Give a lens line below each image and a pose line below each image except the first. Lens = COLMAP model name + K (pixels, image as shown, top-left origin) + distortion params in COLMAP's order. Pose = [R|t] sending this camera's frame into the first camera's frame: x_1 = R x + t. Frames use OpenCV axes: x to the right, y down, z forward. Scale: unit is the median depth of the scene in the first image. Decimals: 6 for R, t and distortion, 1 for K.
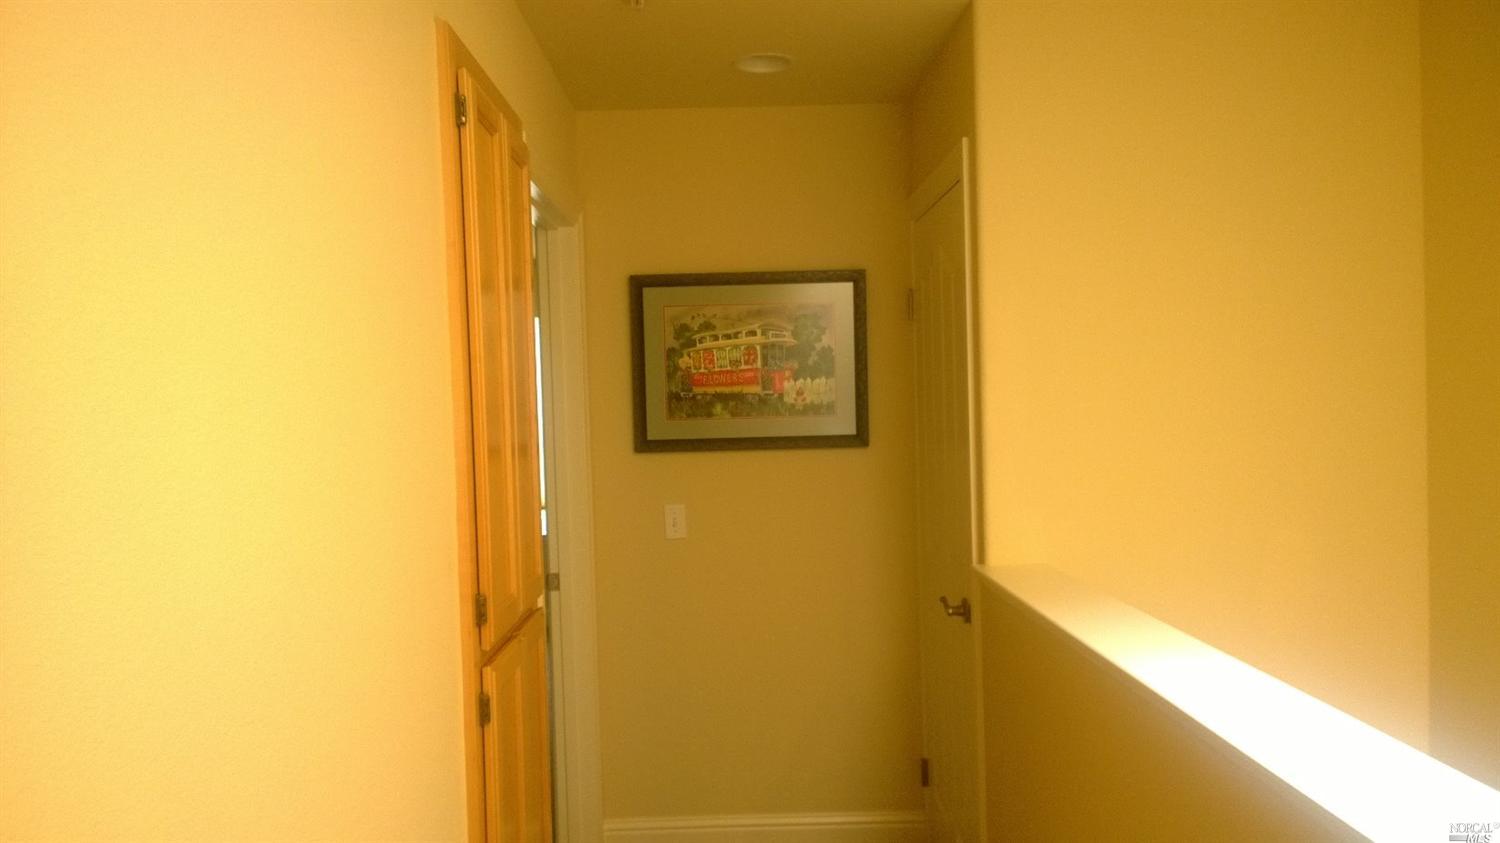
lens RADIAL K [[1056.5, 0, 750.0], [0, 1056.5, 421.5], [0, 0, 1]] dist [0.000499, 0.000262]
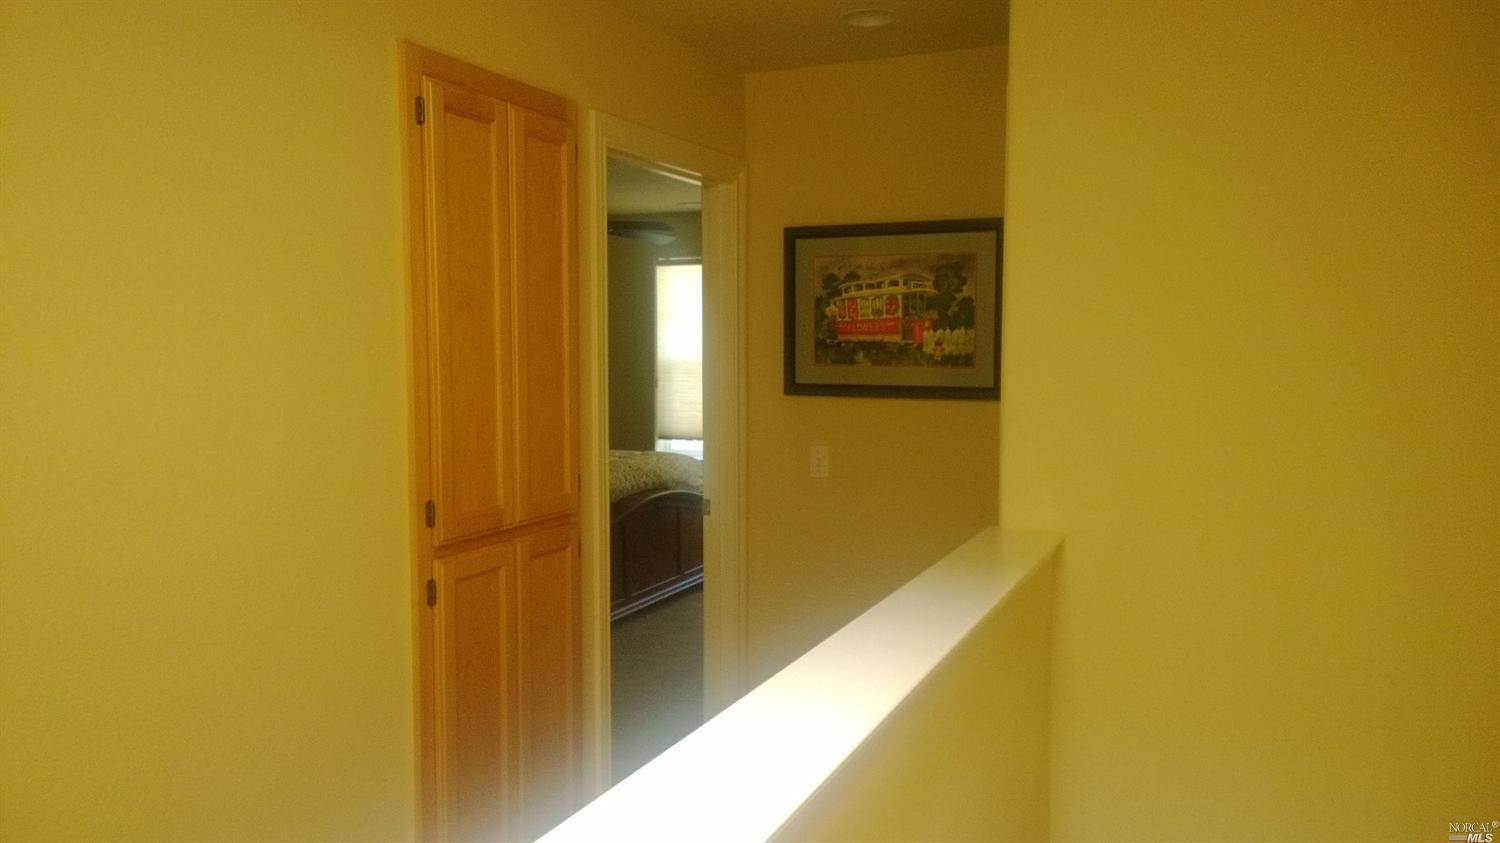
lens RADIAL K [[1056.5, 0, 750.0], [0, 1056.5, 421.5], [0, 0, 1]] dist [0.000499, 0.000262]
pose [[0.910968, 0.059967, -0.408096, 0.298348], [-0.035238, 0.997073, 0.067853, -0.014860], [0.410970, -0.047431, 0.910414, 0.009722]]
